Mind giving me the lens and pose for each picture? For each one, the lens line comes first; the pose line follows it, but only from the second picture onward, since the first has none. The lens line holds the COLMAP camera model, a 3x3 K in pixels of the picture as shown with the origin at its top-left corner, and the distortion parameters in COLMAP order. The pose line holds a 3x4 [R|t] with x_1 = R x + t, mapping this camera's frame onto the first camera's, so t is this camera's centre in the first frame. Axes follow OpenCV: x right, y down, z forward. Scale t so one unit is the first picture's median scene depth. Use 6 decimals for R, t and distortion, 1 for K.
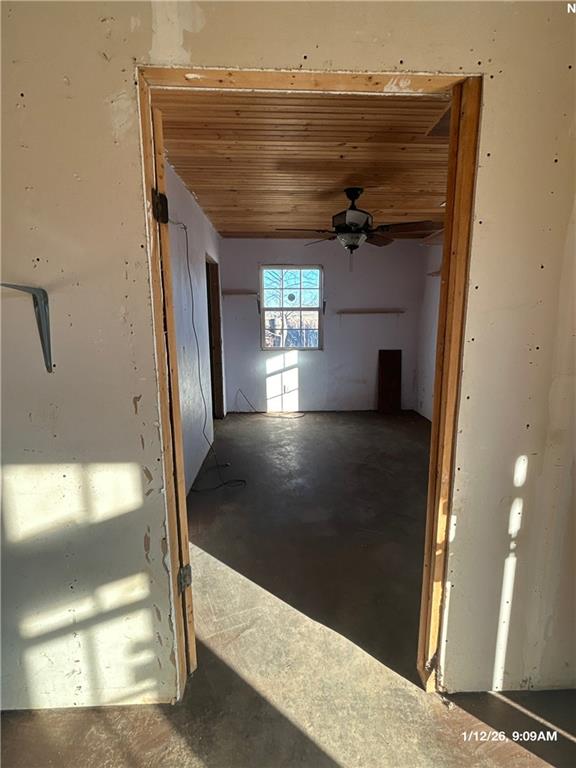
lens RADIAL K [[380.6, 0, 288.0], [0, 380.6, 384.0], [0, 0, 1]] dist [-0.001939, 0.000716]
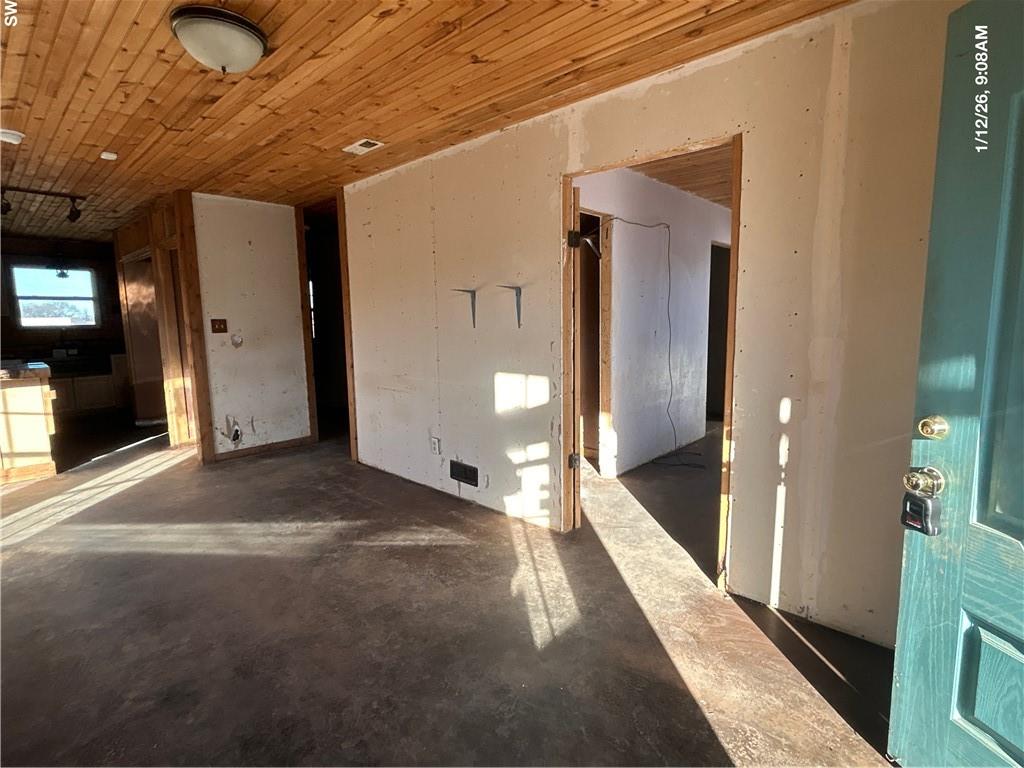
lens RADIAL K [[507.5, 0, 510.8], [0, 507.5, 381.7], [0, 0, 1]] dist [-0.001939, 0.000716]
pose [[0.706005, 0.082733, -0.703358, 0.345200], [-0.115326, 0.993327, 0.001081, 0.070027], [0.698754, 0.080352, 0.710835, -0.252301]]
